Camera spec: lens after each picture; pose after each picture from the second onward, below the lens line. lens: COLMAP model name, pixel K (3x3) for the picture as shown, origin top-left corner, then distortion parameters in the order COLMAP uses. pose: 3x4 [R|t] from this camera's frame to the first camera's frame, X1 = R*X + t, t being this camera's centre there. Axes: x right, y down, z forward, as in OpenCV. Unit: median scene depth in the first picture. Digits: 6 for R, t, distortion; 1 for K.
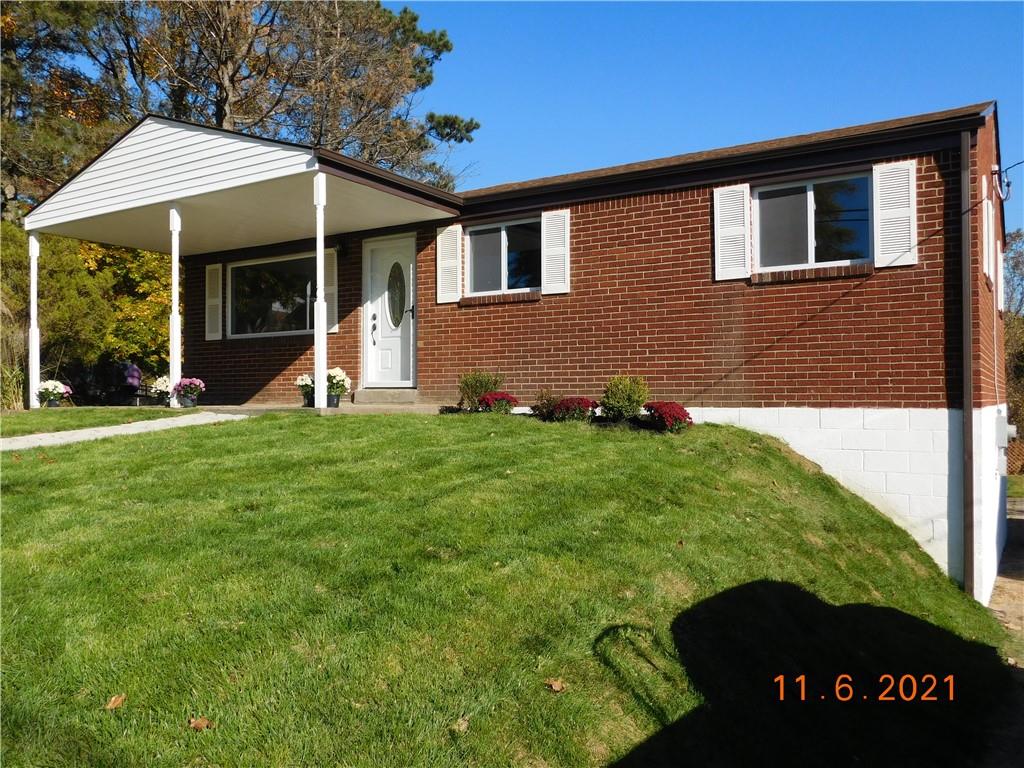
lens RADIAL K [[825.2, 0, 510.5], [0, 825.2, 388.5], [0, 0, 1]] dist [-0.009062, -0.001655]
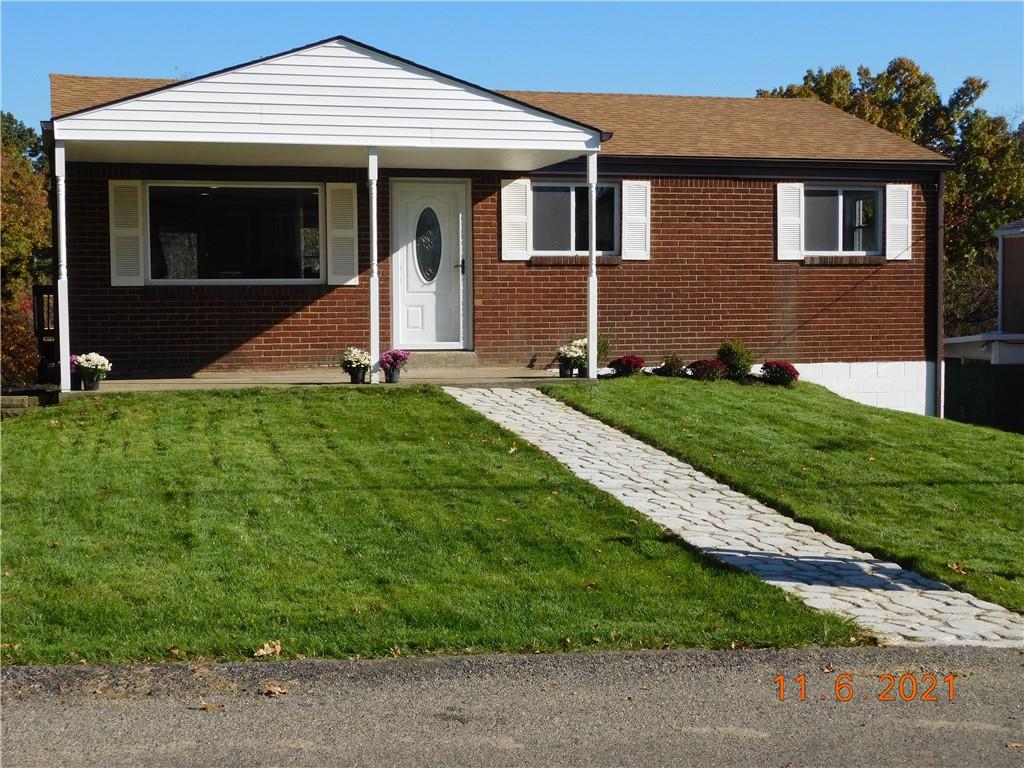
lens RADIAL K [[1517.4, 0, 511.7], [0, 1517.4, 382.2], [0, 0, 1]] dist [-0.003940, 0.000000]
pose [[0.665957, -0.043700, 0.744709, -1.642934], [-0.004627, 0.998021, 0.062703, -0.086931], [-0.745976, -0.045204, 0.664437, -0.196463]]
